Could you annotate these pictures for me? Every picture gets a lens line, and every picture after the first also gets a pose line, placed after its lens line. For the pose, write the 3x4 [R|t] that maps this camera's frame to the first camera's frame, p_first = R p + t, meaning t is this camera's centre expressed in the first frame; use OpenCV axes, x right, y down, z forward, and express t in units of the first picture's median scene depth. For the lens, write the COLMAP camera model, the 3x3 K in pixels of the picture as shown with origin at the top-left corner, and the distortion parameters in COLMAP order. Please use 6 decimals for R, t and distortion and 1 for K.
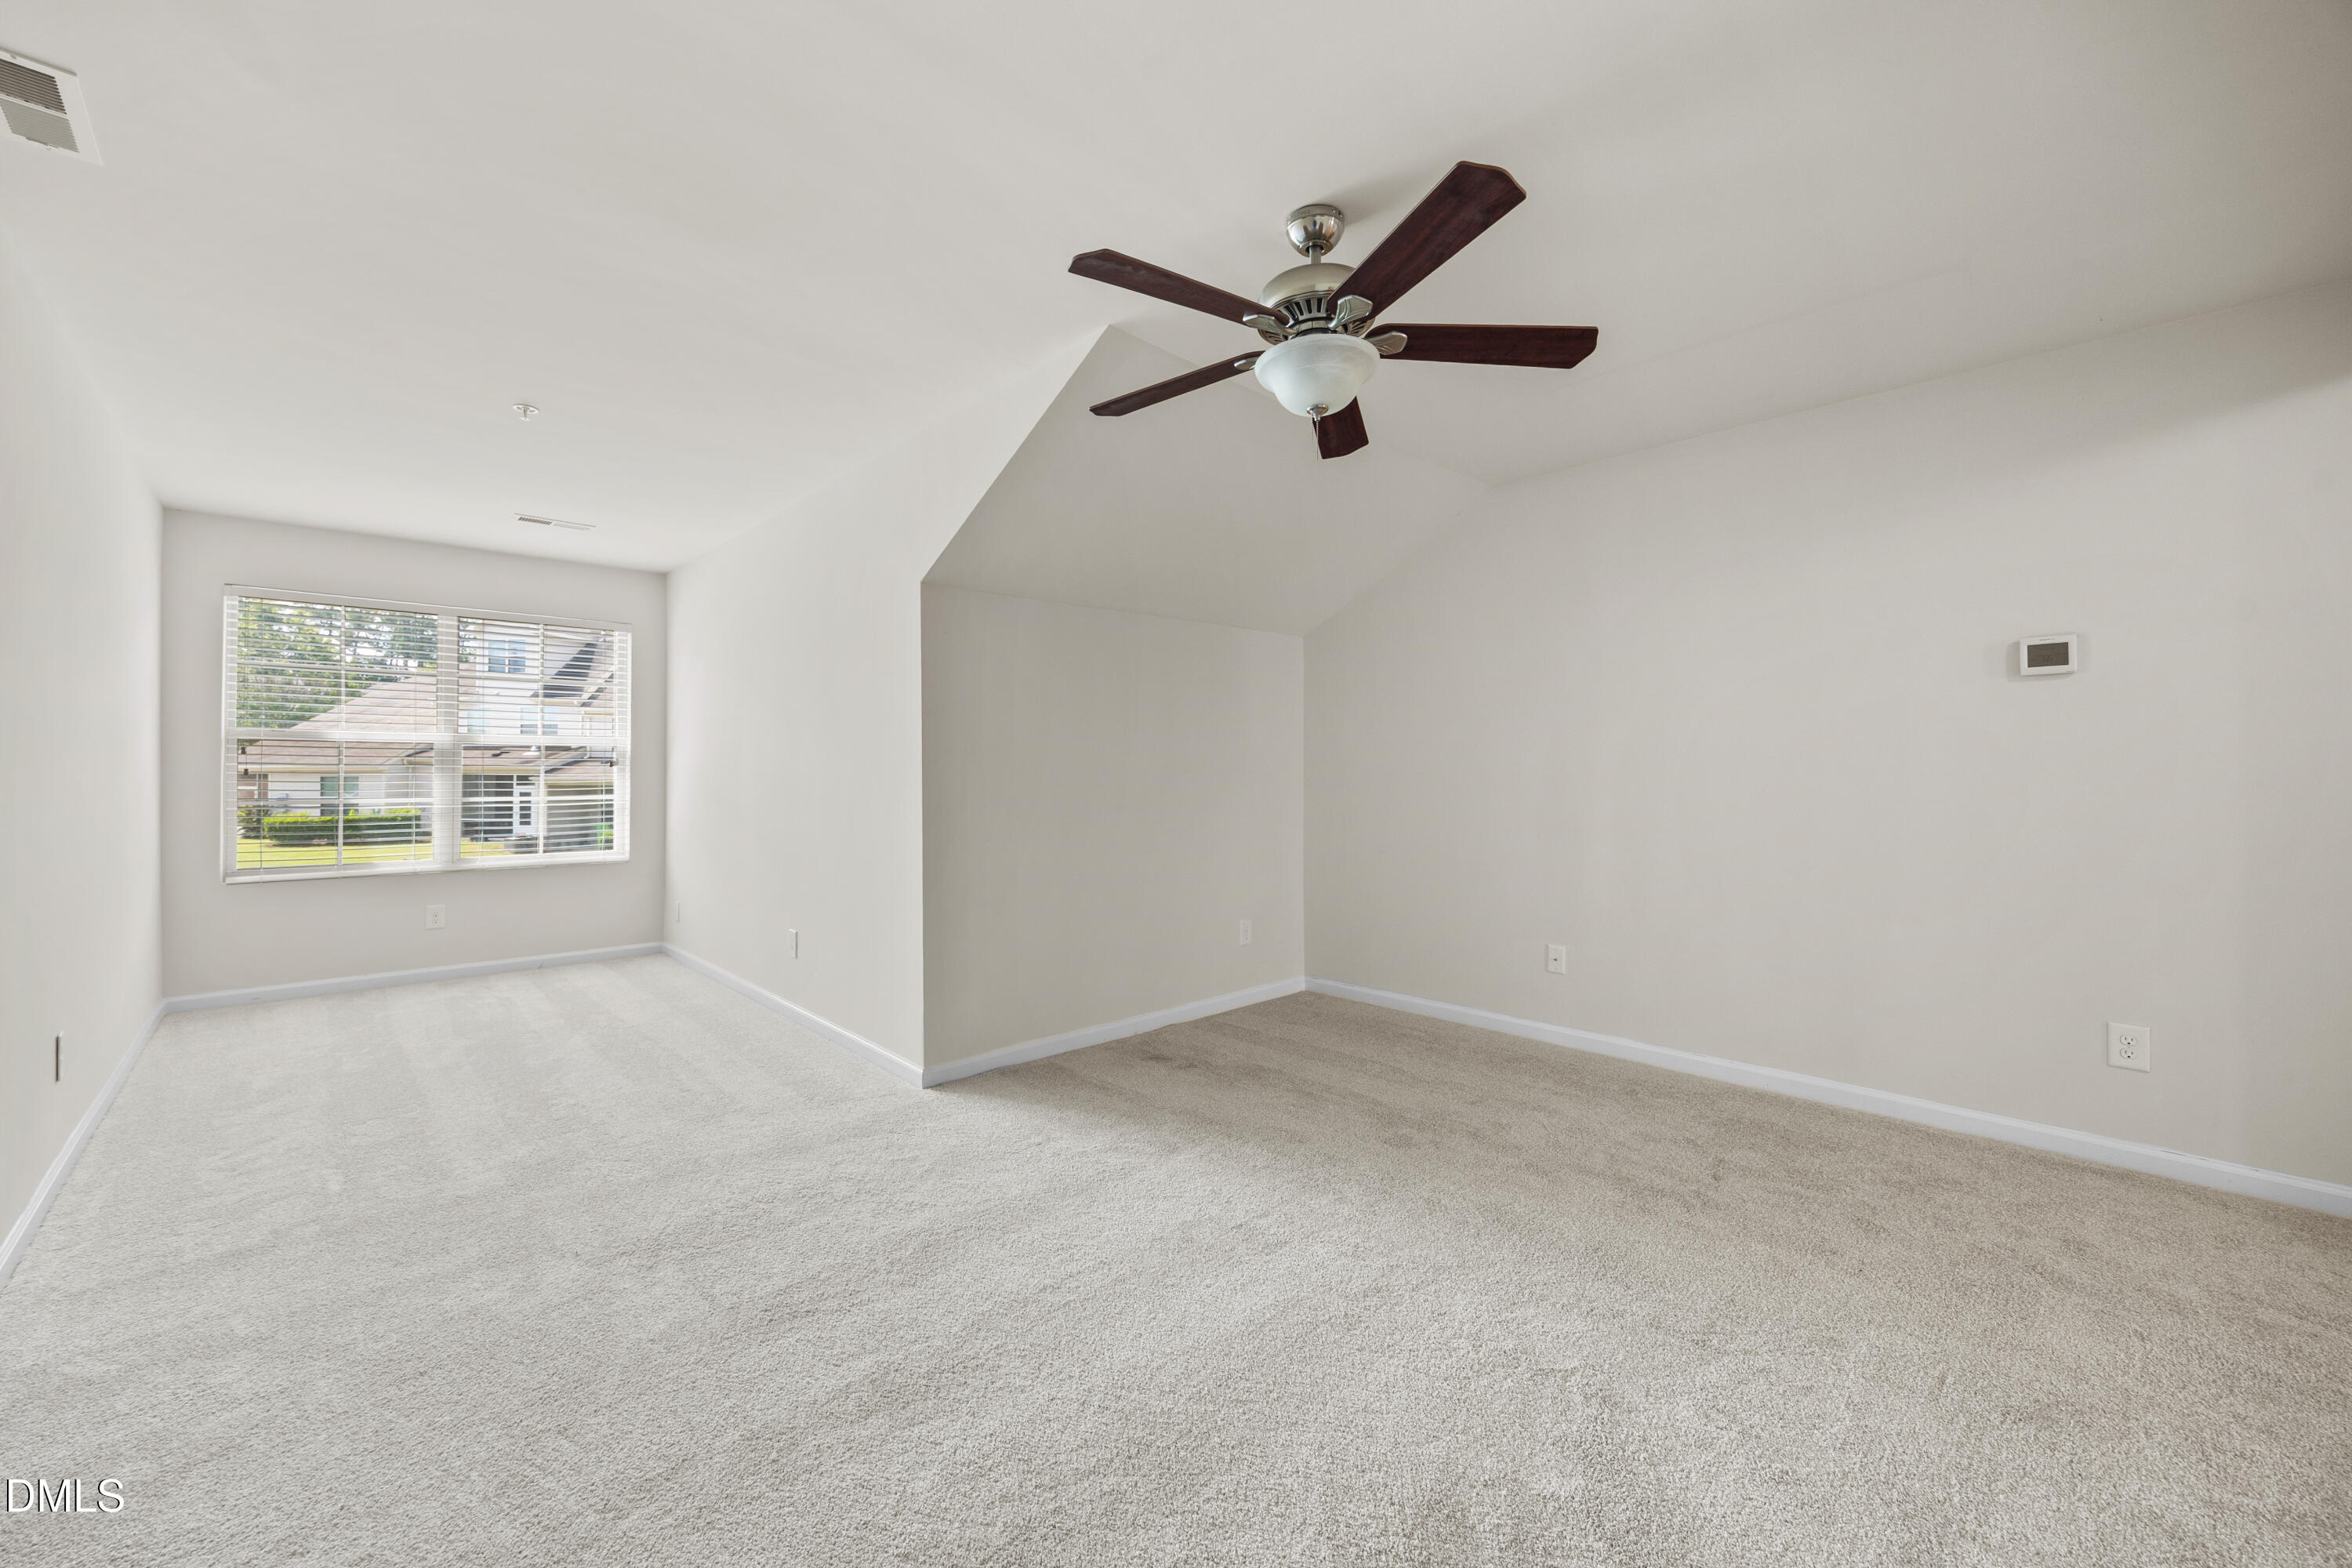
lens RADIAL K [[906.1, 0, 1156.2], [0, 906.1, 761.6], [0, 0, 1]] dist [-0.001486, -0.000091]
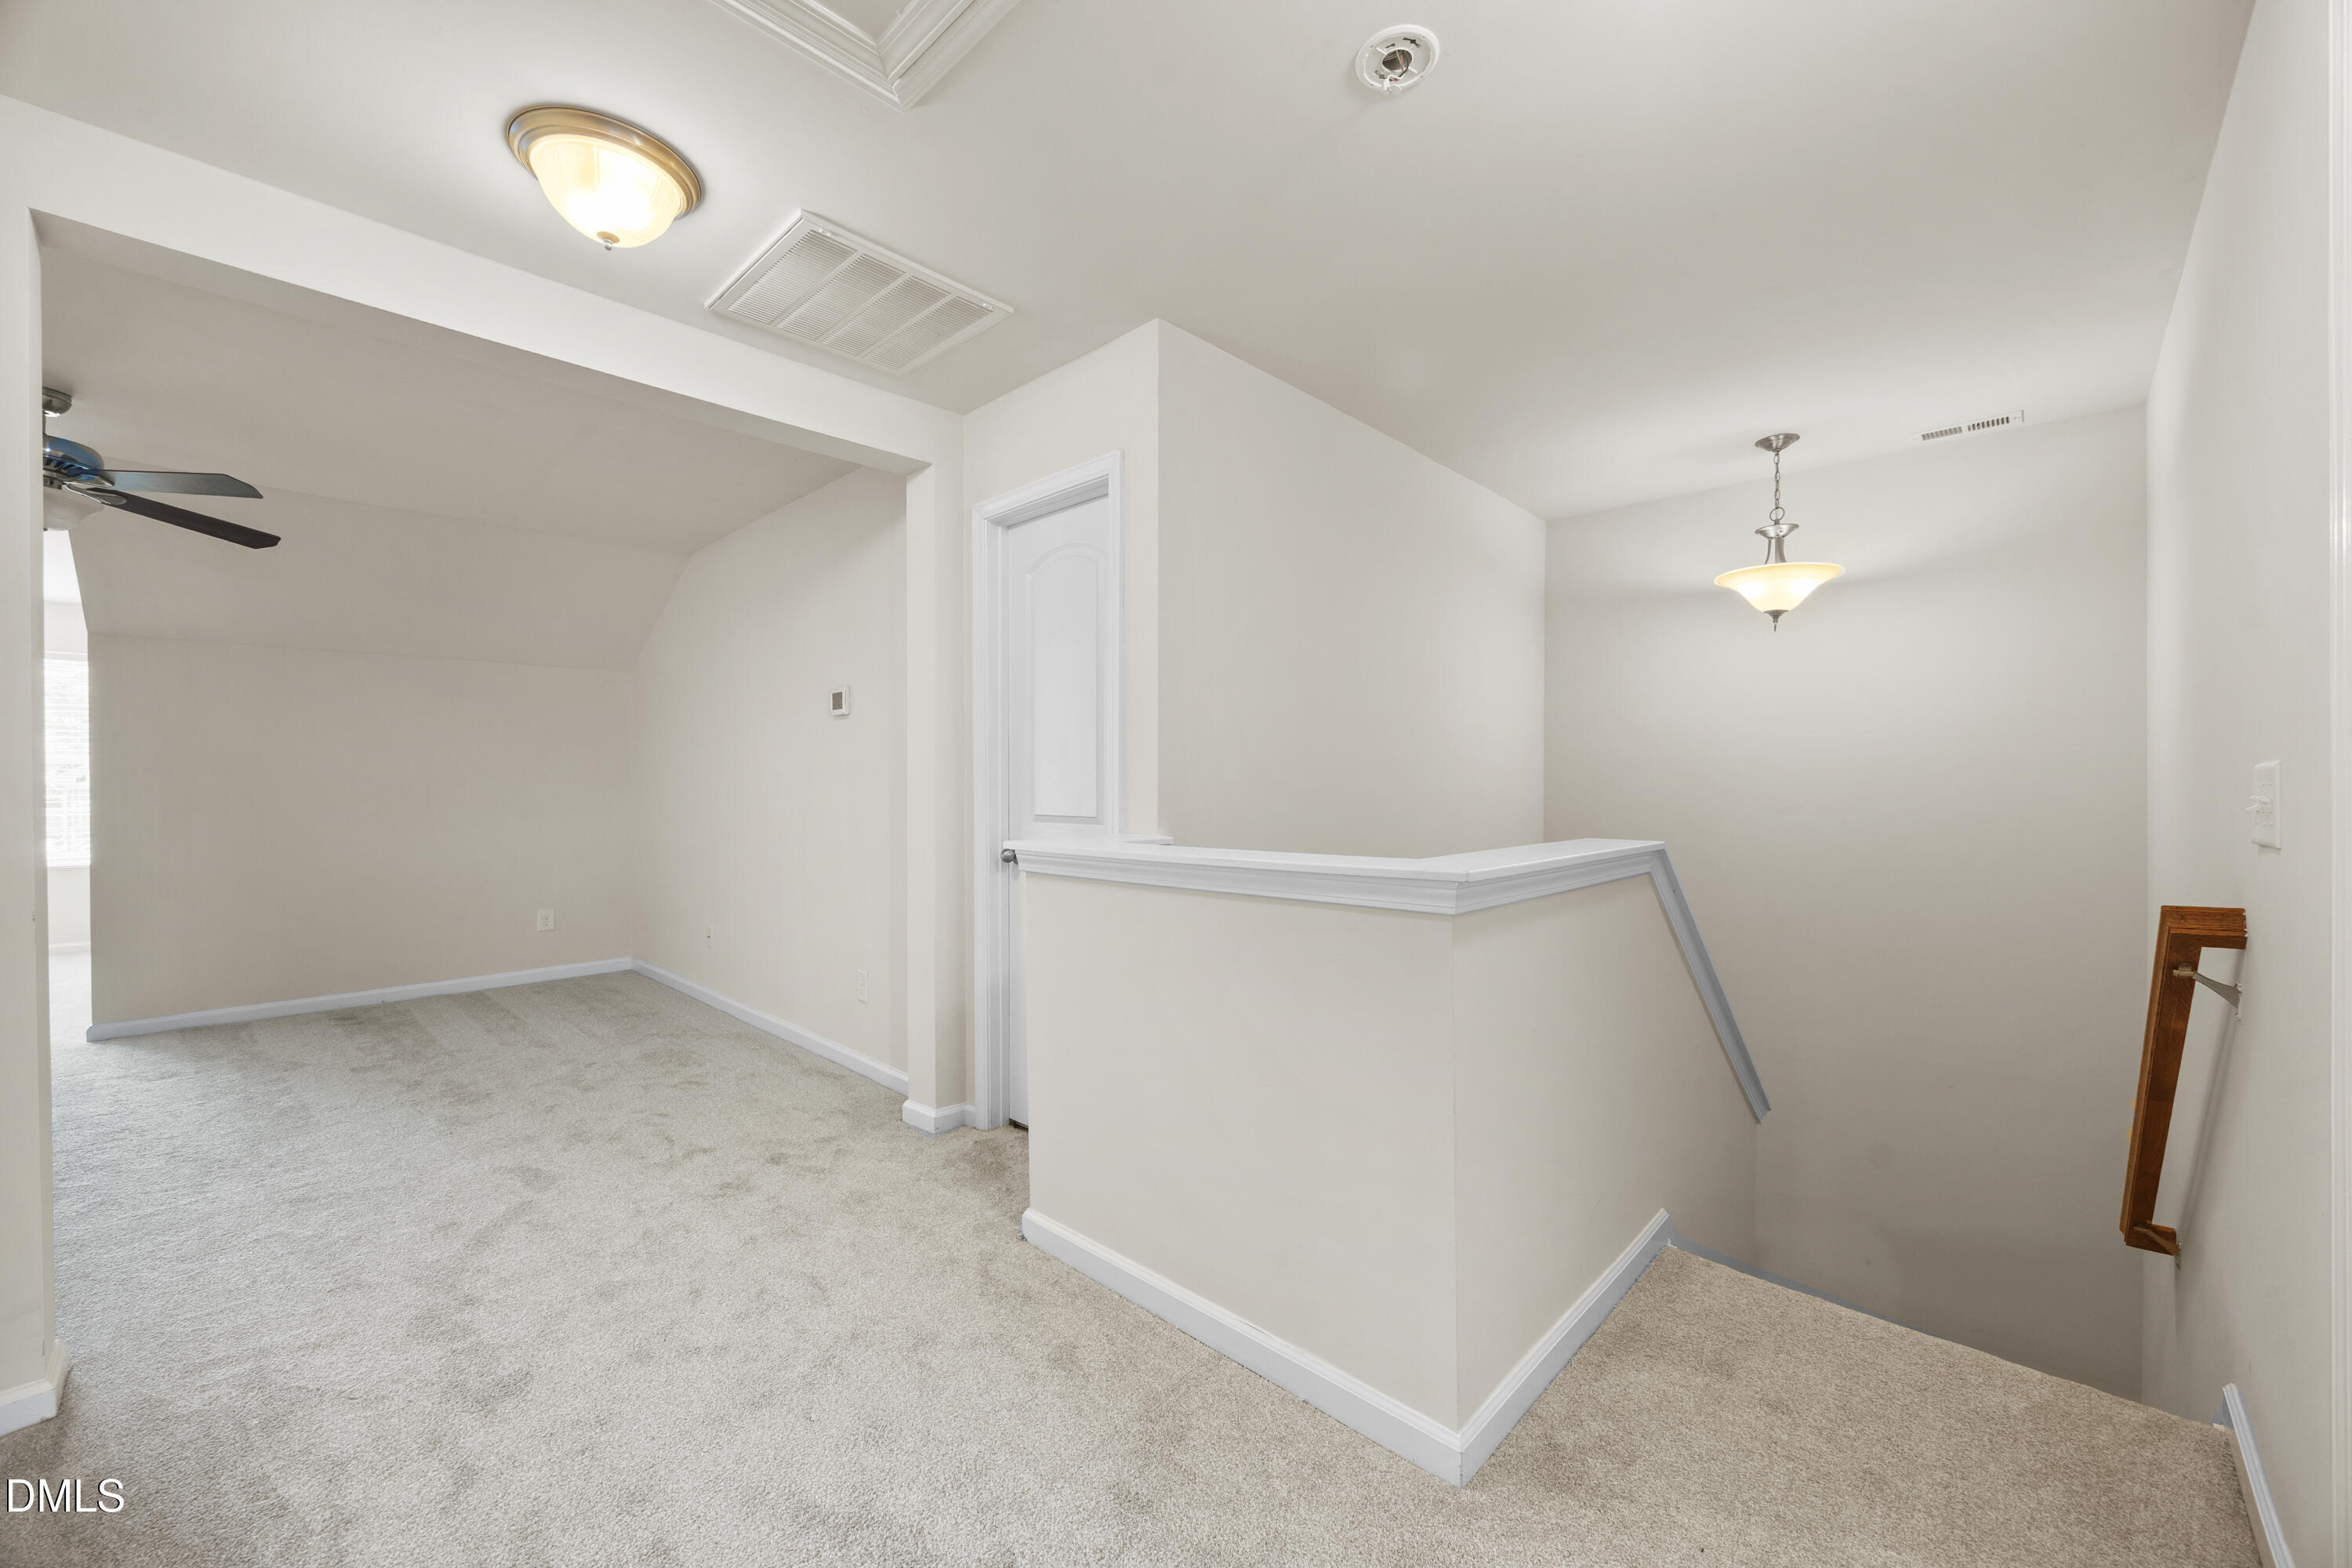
lens RADIAL K [[903.5, 0, 1179.0], [0, 903.5, 783.9], [0, 0, 1]] dist [-0.000063, 0.000067]
pose [[0.998460, -0.000451, 0.055475, 1.440417], [-0.000346, 0.999897, 0.014350, -0.013196], [-0.055476, -0.014347, 0.998357, -0.387762]]
